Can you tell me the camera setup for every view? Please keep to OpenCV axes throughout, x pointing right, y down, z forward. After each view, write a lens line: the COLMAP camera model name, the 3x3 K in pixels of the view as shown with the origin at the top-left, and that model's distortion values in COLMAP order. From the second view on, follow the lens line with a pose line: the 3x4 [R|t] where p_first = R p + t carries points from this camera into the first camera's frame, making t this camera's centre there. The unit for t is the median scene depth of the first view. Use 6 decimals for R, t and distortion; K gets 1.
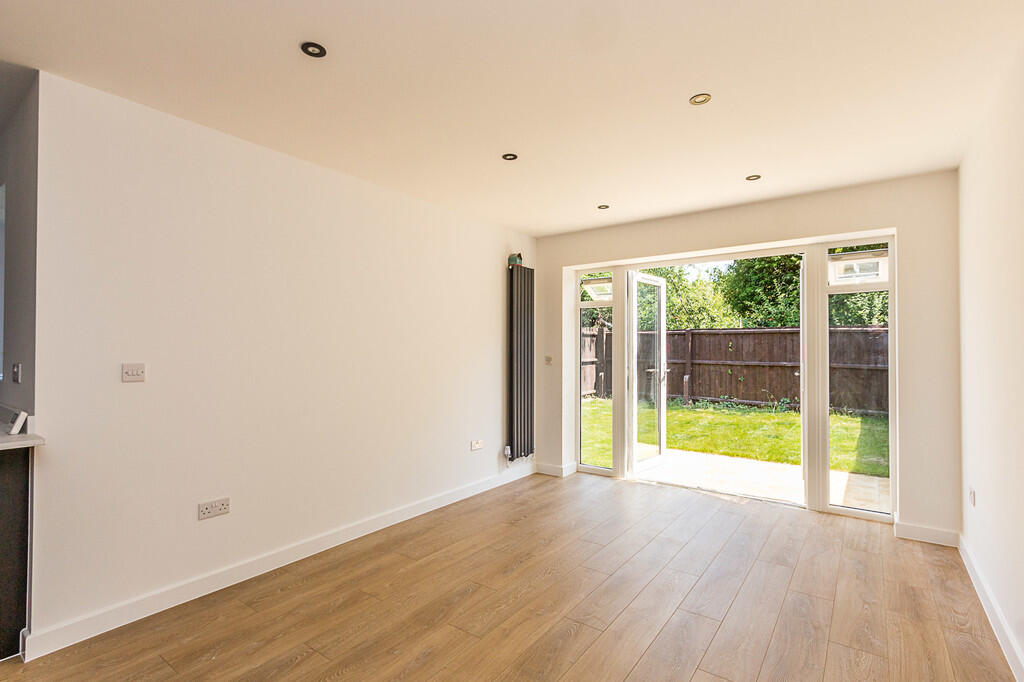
lens RADIAL K [[471.7, 0, 510.7], [0, 471.7, 344.4], [0, 0, 1]] dist [0.001021, 0.000044]
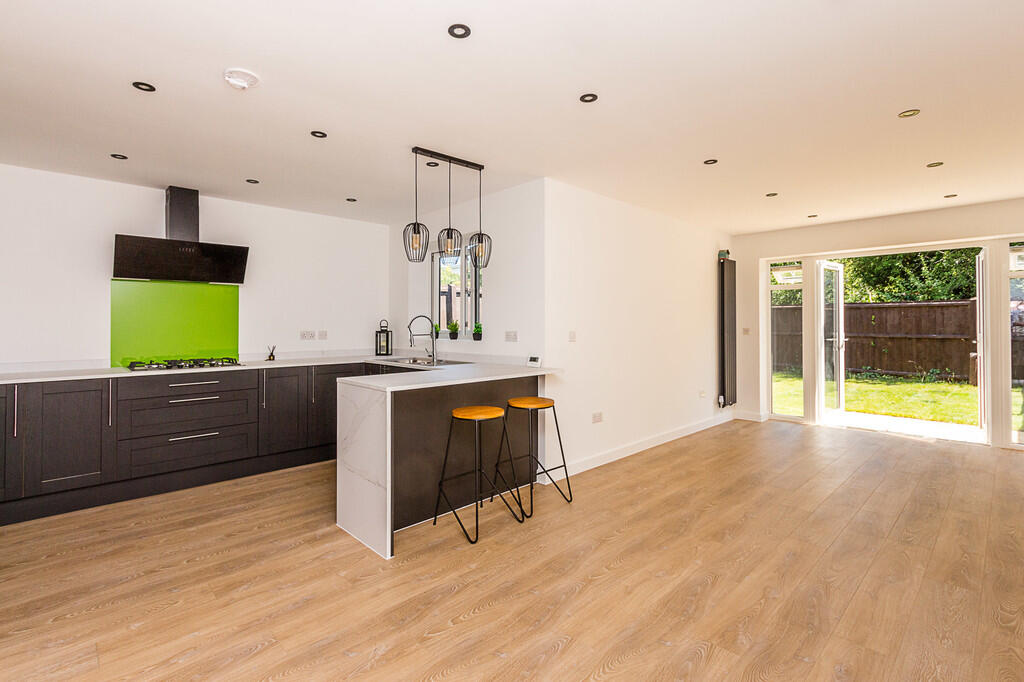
lens RADIAL K [[474.2, 0, 506.5], [0, 474.2, 321.4], [0, 0, 1]] dist [0.002380, -0.000238]
pose [[0.986095, -0.006060, -0.166071, -0.174874], [0.006668, 0.999973, 0.003105, -0.000999], [0.166047, -0.004169, 0.986109, -0.190203]]
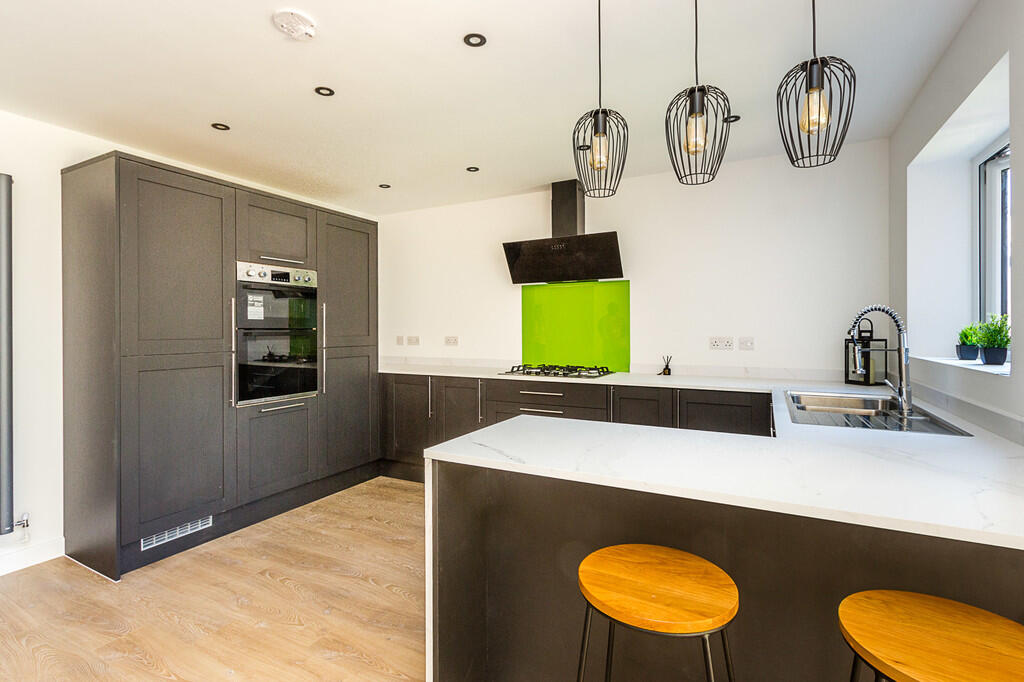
lens RADIAL K [[479.1, 0, 508.1], [0, 479.1, 329.2], [0, 0, 1]] dist [0.000010, -0.000347]
pose [[0.145806, -0.002234, -0.989311, 0.135856], [0.014662, 0.999893, -0.000097, 0.022848], [0.989205, -0.014491, 0.145823, 2.275310]]
